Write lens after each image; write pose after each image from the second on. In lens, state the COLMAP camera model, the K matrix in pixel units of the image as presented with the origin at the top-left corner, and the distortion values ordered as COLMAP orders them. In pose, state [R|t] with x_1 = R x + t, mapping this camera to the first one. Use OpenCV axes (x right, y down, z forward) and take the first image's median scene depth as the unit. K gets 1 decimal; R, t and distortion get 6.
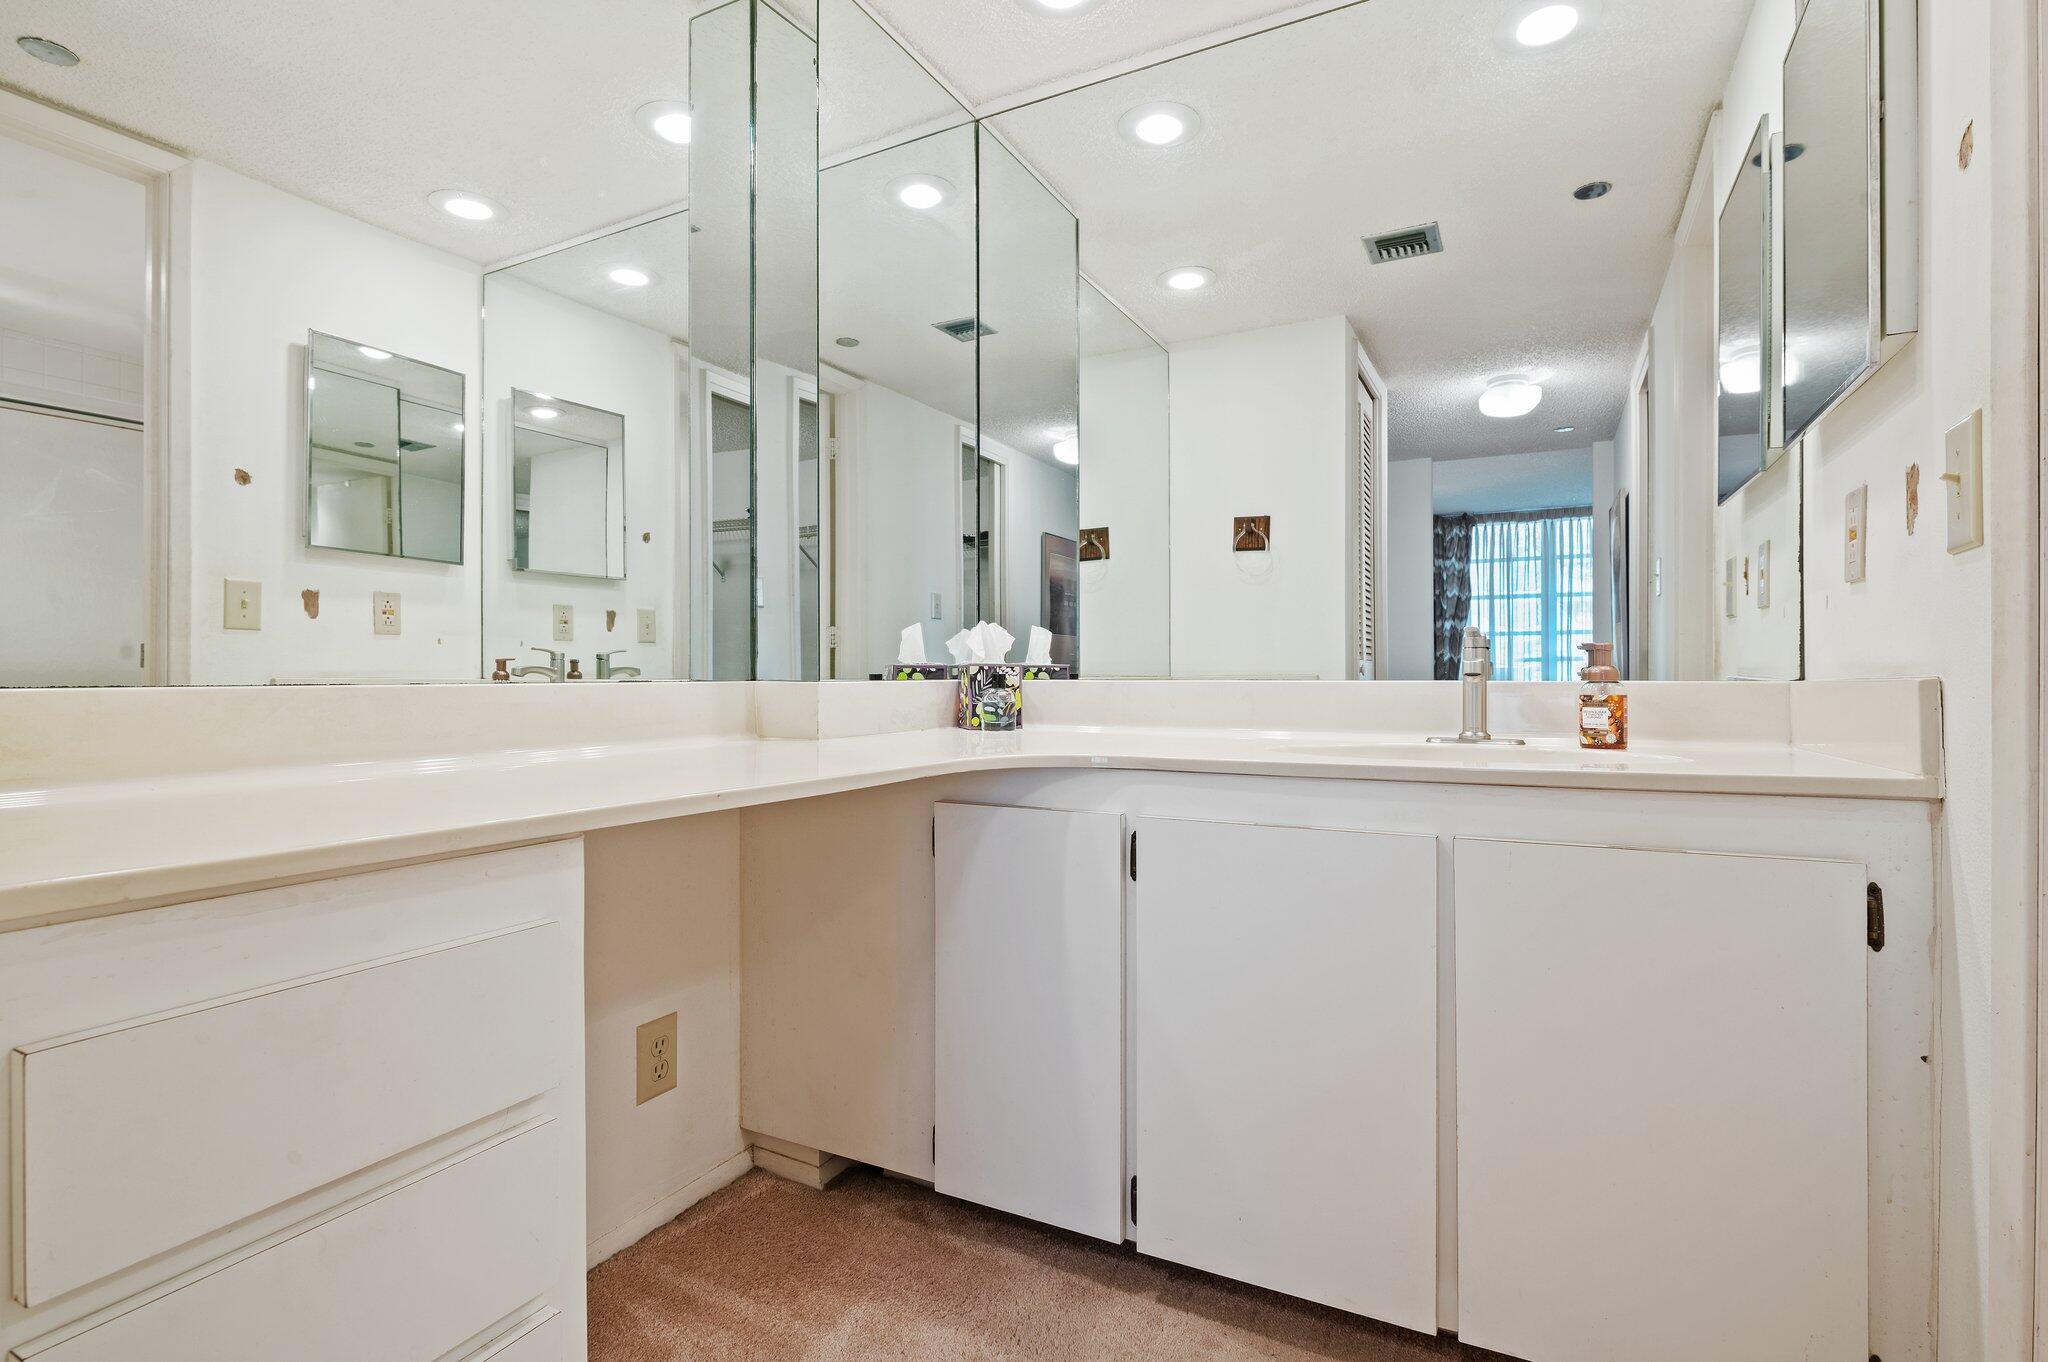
lens RADIAL K [[989.4, 0, 1024.0], [0, 989.4, 681.0], [0, 0, 1]] dist [-0.000445, 0.000219]
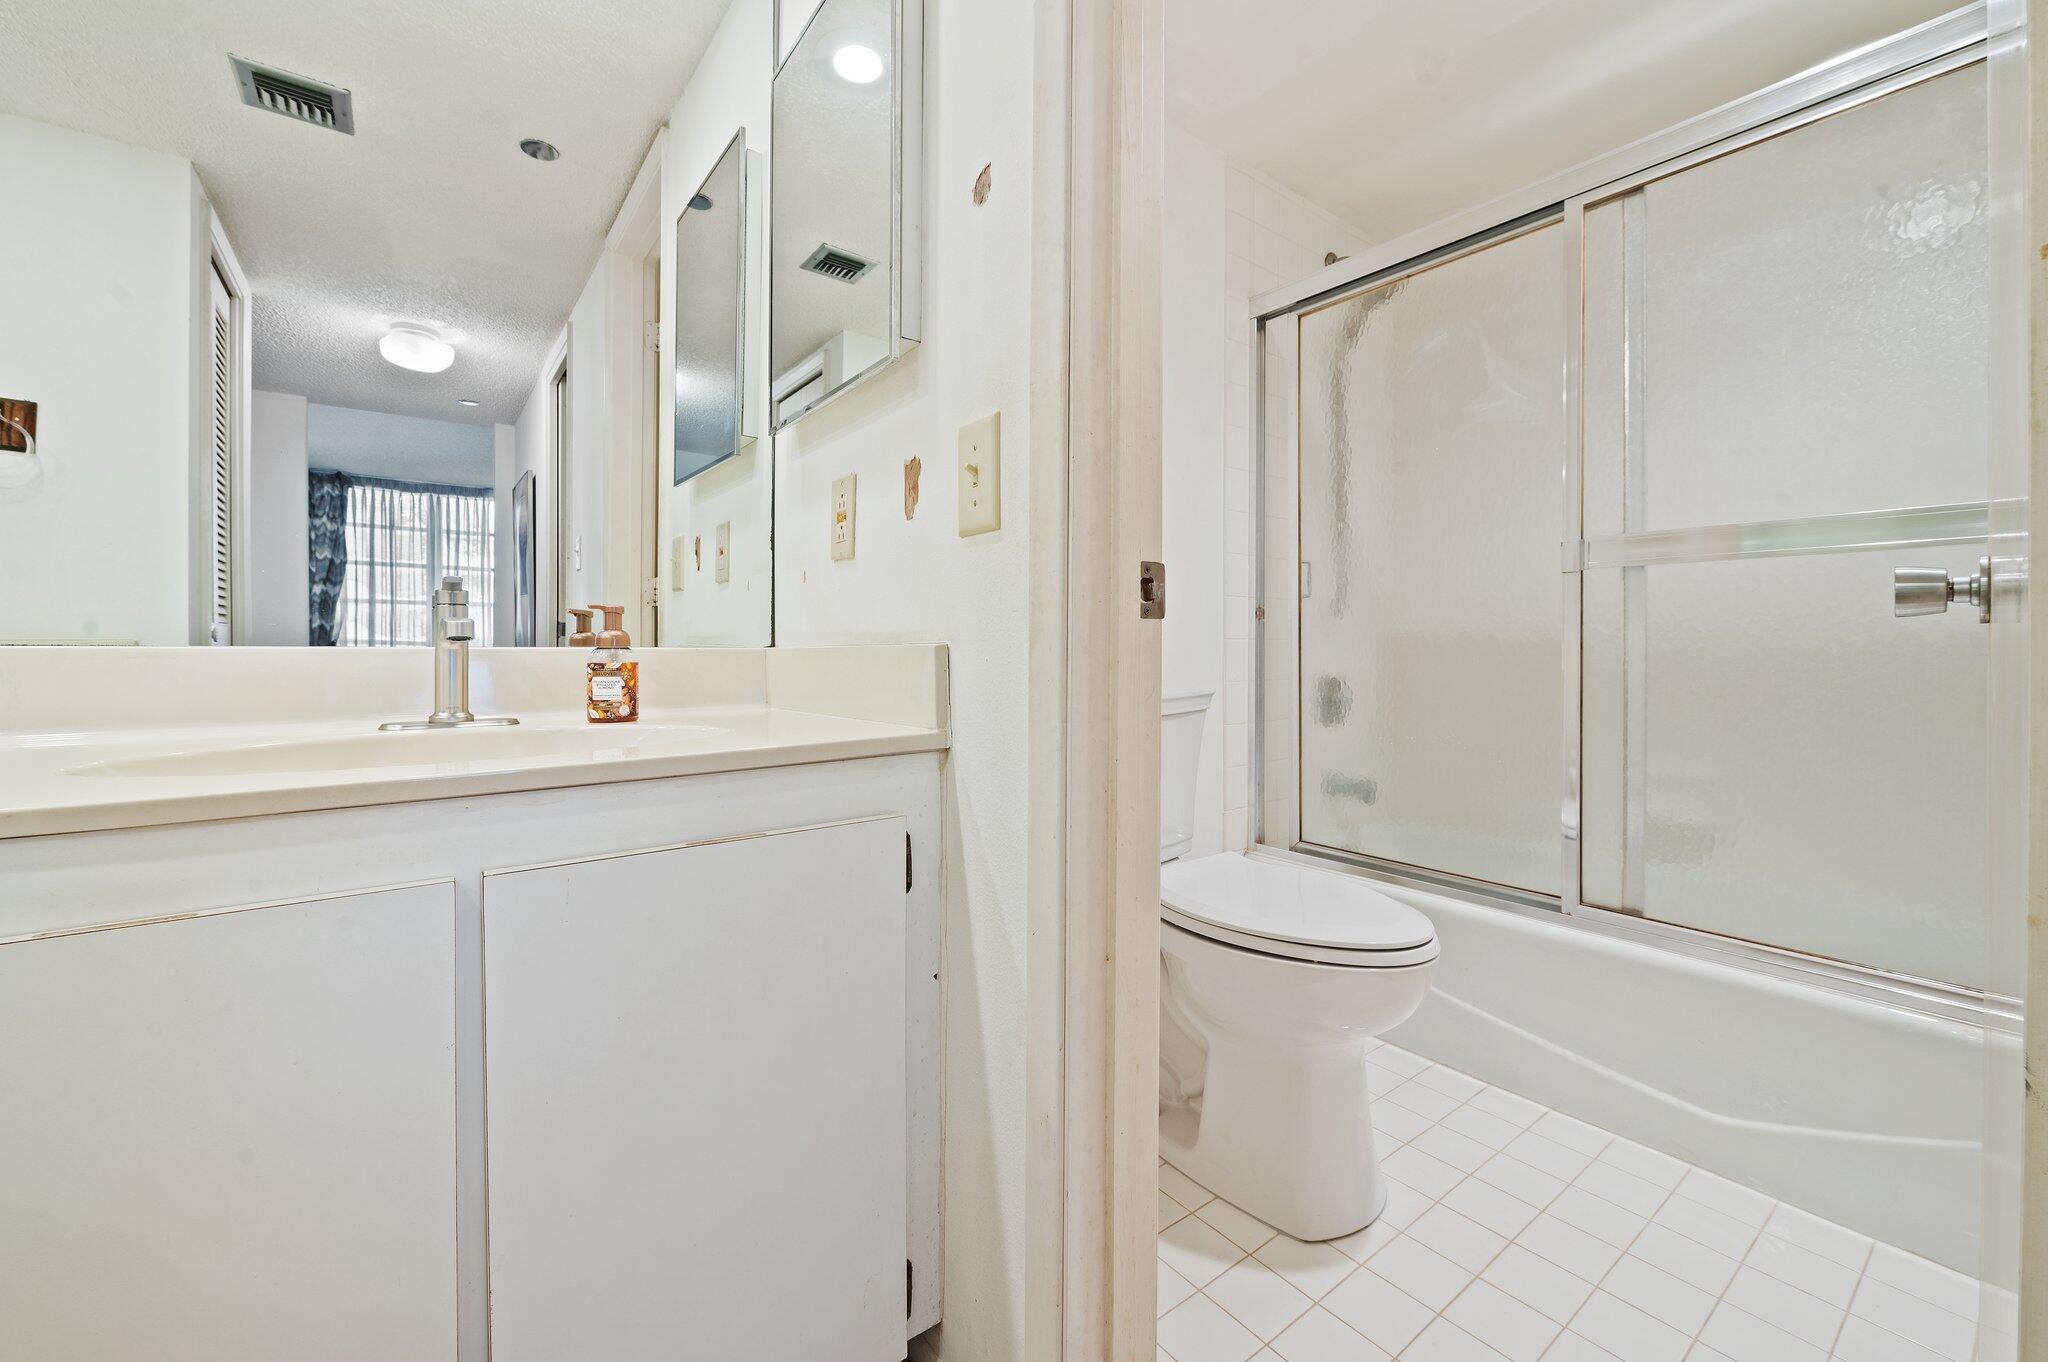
lens RADIAL K [[816.1, 0, 1029.1], [0, 816.1, 650.4], [0, 0, 1]] dist [-0.007035, -0.000397]
pose [[0.415880, -0.000637, 0.909419, 0.028171], [0.000589, 1.000000, 0.000431, 0.001202], [-0.909419, 0.000356, 0.415880, 0.146147]]
